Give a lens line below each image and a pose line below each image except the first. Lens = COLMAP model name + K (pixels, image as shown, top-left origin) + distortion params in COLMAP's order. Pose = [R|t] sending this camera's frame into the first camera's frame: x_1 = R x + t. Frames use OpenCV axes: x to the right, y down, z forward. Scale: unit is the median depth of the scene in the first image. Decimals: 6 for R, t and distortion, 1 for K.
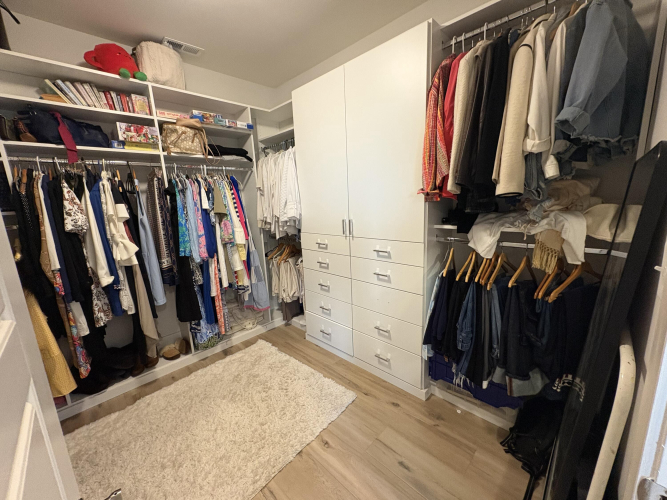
lens RADIAL K [[266.2, 0, 335.0], [0, 266.2, 250.7], [0, 0, 1]] dist [-0.000243, 0.000253]
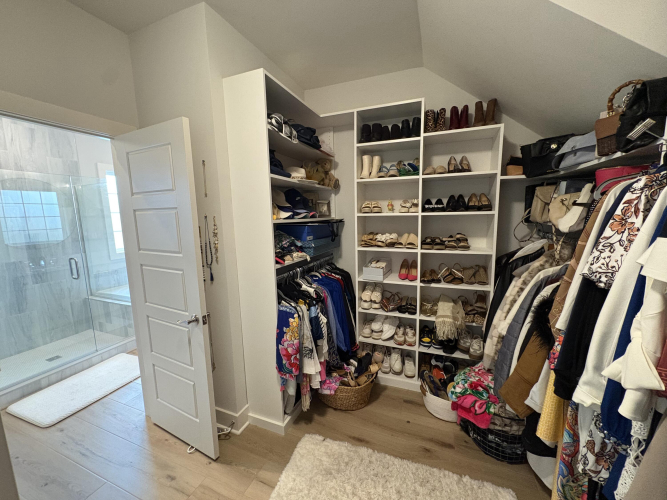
lens RADIAL K [[266.2, 0, 332.4], [0, 266.2, 249.4], [0, 0, 1]] dist [-0.000243, 0.000253]
pose [[-0.921117, 0.116650, -0.371399, -0.276222], [-0.012394, 0.944778, 0.327476, -0.230427], [0.389090, 0.306247, -0.868805, 0.985723]]
